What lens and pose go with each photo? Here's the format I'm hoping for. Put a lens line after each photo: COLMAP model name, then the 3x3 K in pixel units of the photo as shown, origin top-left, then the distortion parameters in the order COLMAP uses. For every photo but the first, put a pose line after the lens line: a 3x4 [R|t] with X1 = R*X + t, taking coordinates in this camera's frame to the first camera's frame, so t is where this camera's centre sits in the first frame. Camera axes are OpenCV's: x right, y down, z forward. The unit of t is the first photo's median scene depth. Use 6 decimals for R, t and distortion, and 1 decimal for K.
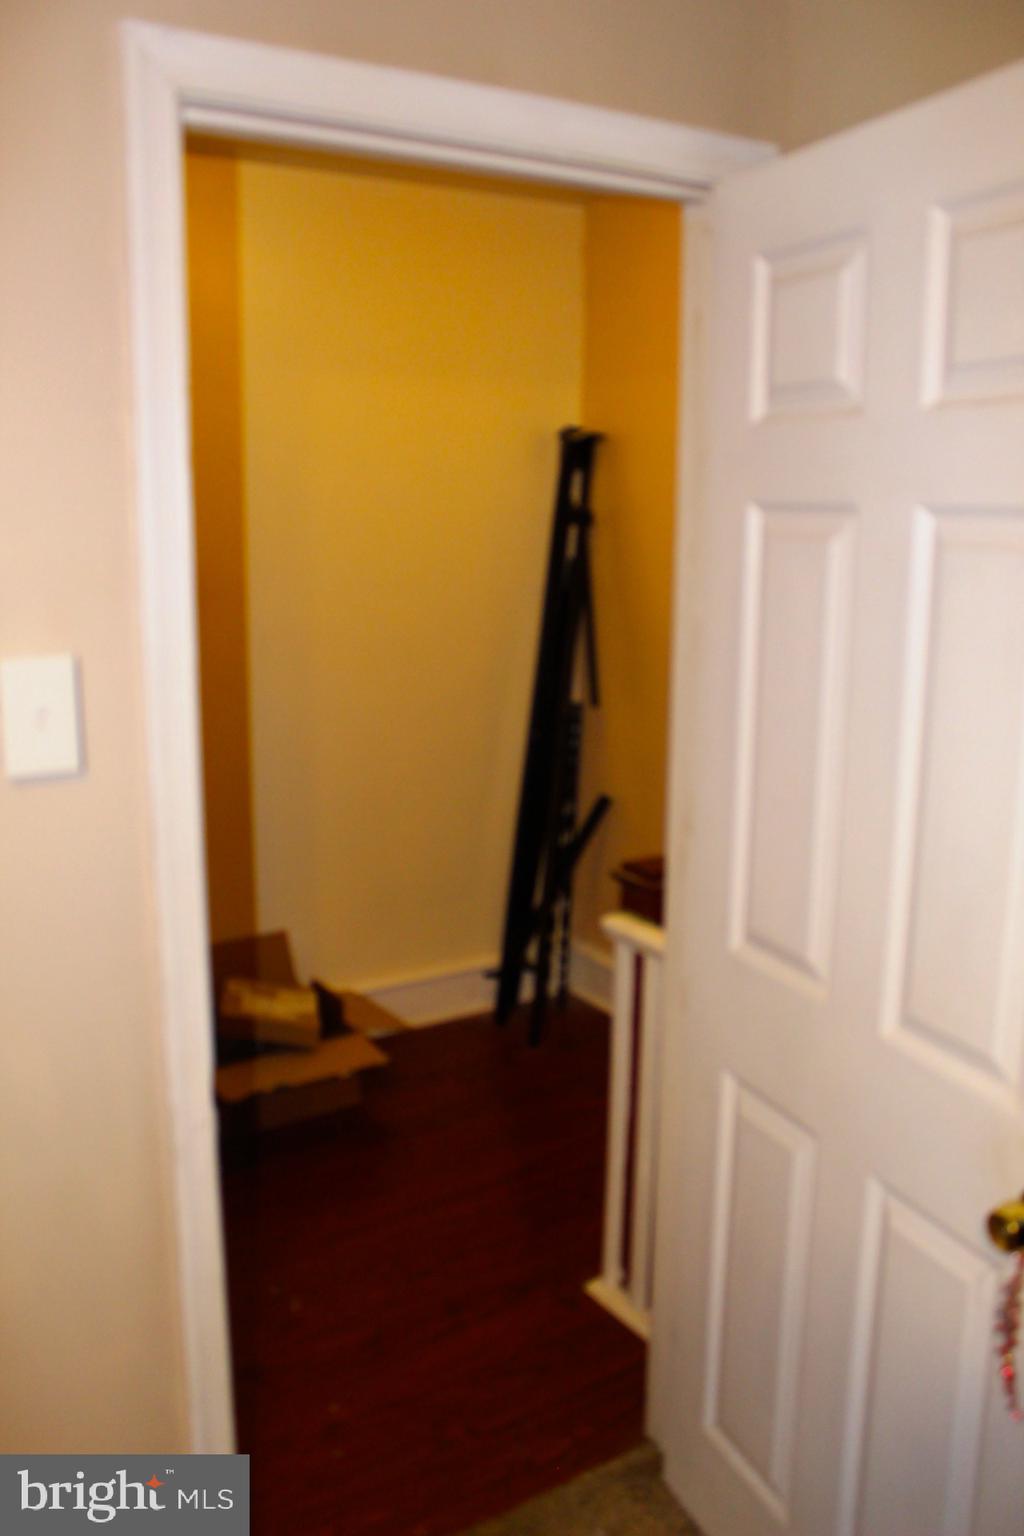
lens RADIAL K [[1263.9, 0, 495.9], [0, 1263.9, 767.1], [0, 0, 1]] dist [-0.169226, 0.150624]
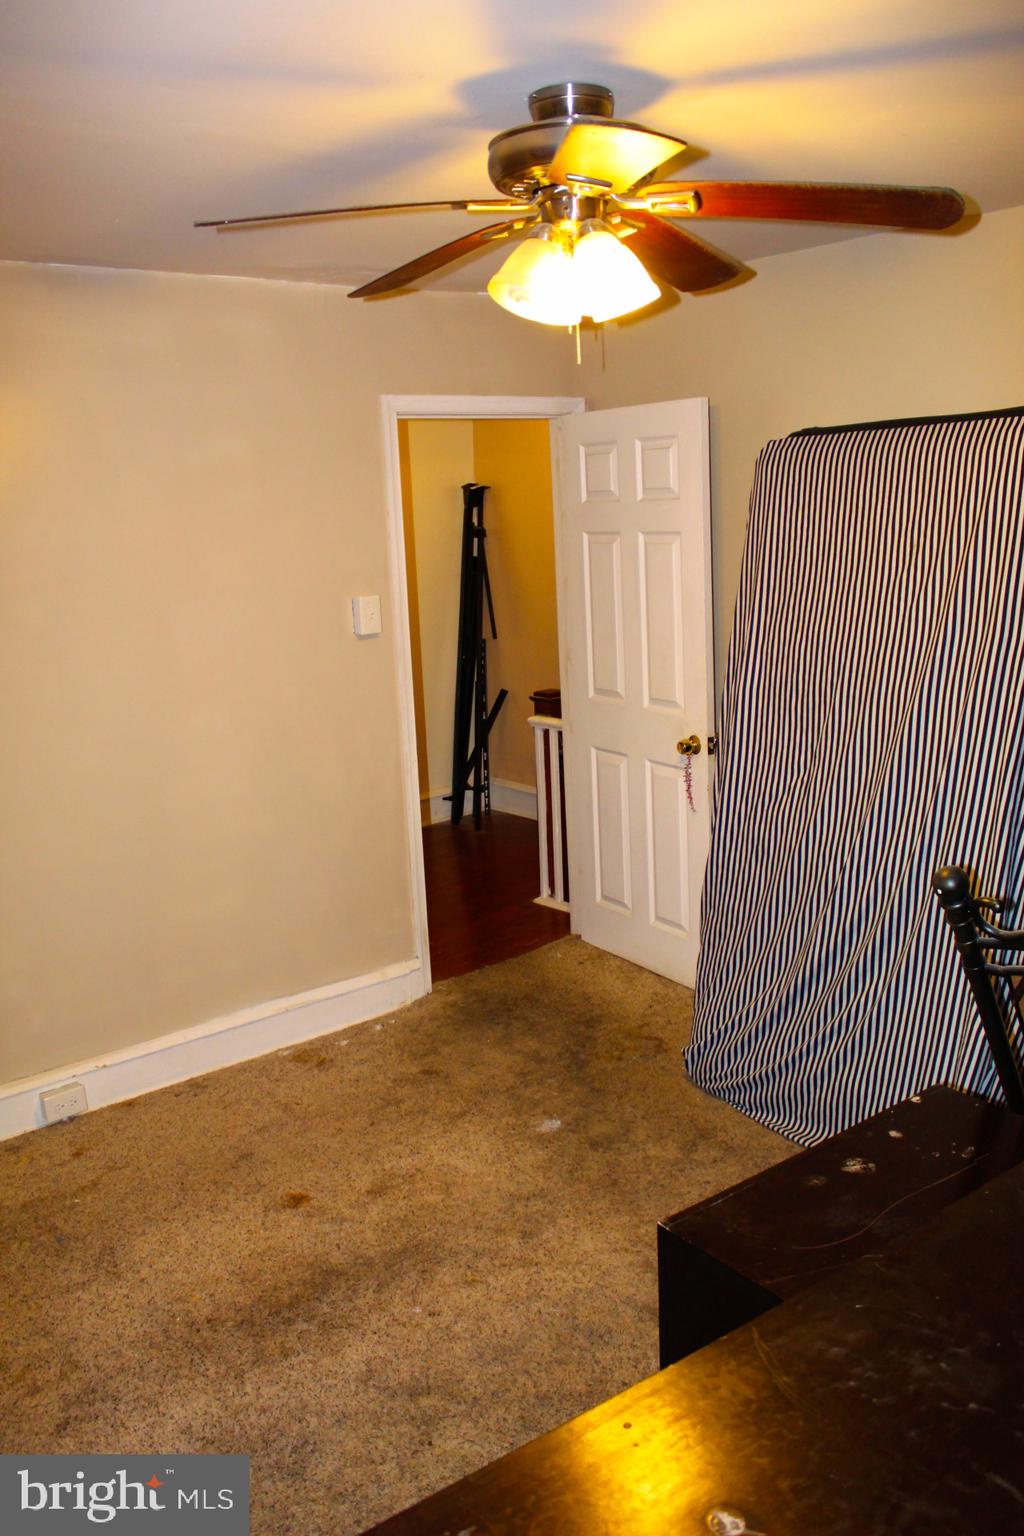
lens RADIAL K [[1263.9, 0, 495.9], [0, 1263.9, 767.1], [0, 0, 1]] dist [-0.169226, 0.150624]
pose [[0.986559, -0.083049, 0.140728, -0.274399], [0.082831, 0.996536, 0.007415, 0.176201], [-0.140856, 0.004341, 0.990021, -1.120706]]
